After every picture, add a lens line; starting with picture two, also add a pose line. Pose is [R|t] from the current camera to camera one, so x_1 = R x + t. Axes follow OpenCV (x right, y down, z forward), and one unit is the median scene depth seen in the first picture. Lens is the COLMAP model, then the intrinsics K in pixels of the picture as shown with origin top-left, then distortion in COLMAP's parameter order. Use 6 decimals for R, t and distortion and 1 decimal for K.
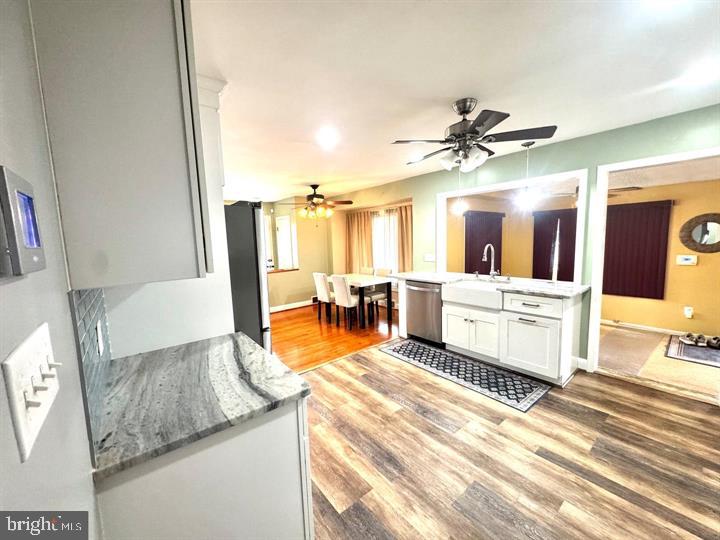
lens RADIAL K [[286.3, 0, 360.3], [0, 286.3, 270.4], [0, 0, 1]] dist [-0.003853, 0.000657]
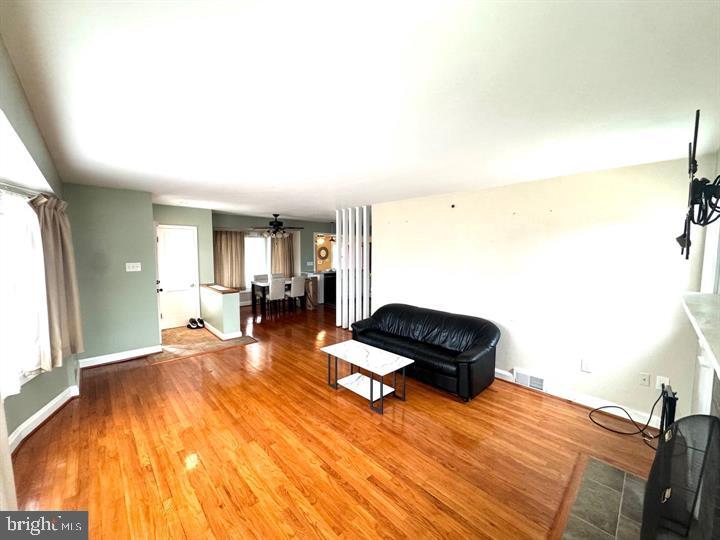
lens RADIAL K [[286.3, 0, 361.1], [0, 286.3, 269.5], [0, 0, 1]] dist [-0.003853, 0.000657]
pose [[-0.074899, -0.042758, 0.996274, -2.490961], [0.108000, 0.992856, 0.050730, -0.096164], [-0.991325, 0.111397, -0.069746, 1.147767]]
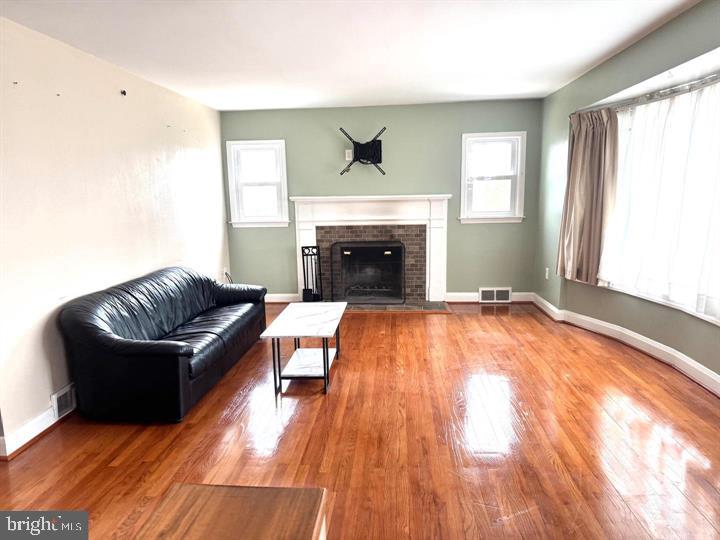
lens RADIAL K [[509.9, 0, 357.2], [0, 509.9, 272.5], [0, 0, 1]] dist [0.084210, -0.003184]
pose [[-0.692341, 0.162843, -0.702955, -0.637859], [-0.036410, 0.965077, 0.259425, -0.193713], [0.720651, 0.205205, -0.662233, 2.035285]]
